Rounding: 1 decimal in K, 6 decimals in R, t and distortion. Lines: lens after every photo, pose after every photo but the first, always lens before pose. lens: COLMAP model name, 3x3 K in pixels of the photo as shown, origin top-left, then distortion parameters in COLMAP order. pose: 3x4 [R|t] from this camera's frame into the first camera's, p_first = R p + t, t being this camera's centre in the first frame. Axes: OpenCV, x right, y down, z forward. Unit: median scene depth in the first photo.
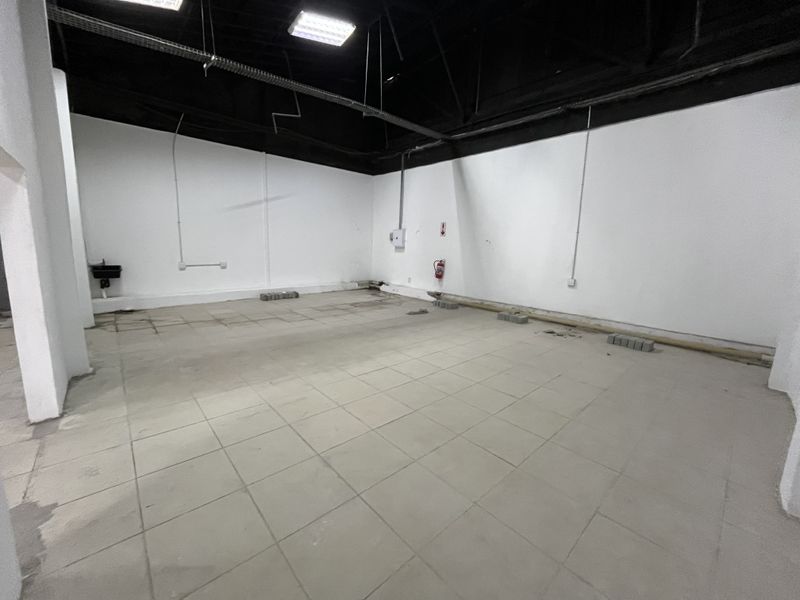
lens RADIAL K [[324.2, 0, 397.0], [0, 324.2, 298.7], [0, 0, 1]] dist [-0.001980, -0.000094]
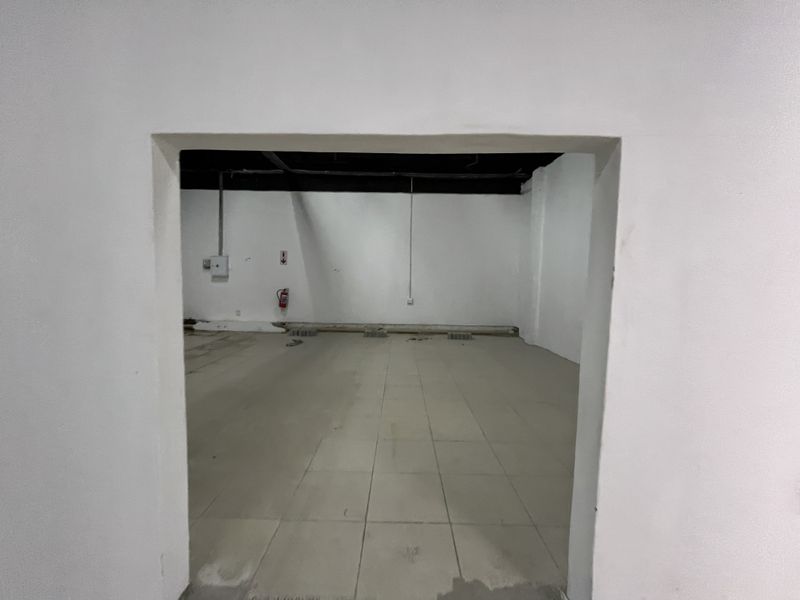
lens RADIAL K [[324.2, 0, 397.0], [0, 324.2, 298.7], [0, 0, 1]] dist [-0.001980, -0.000094]
pose [[0.672572, -0.059893, 0.737604, -0.361530], [0.122579, 0.991967, -0.031224, -0.017561], [-0.729809, 0.111415, 0.674512, 0.095340]]
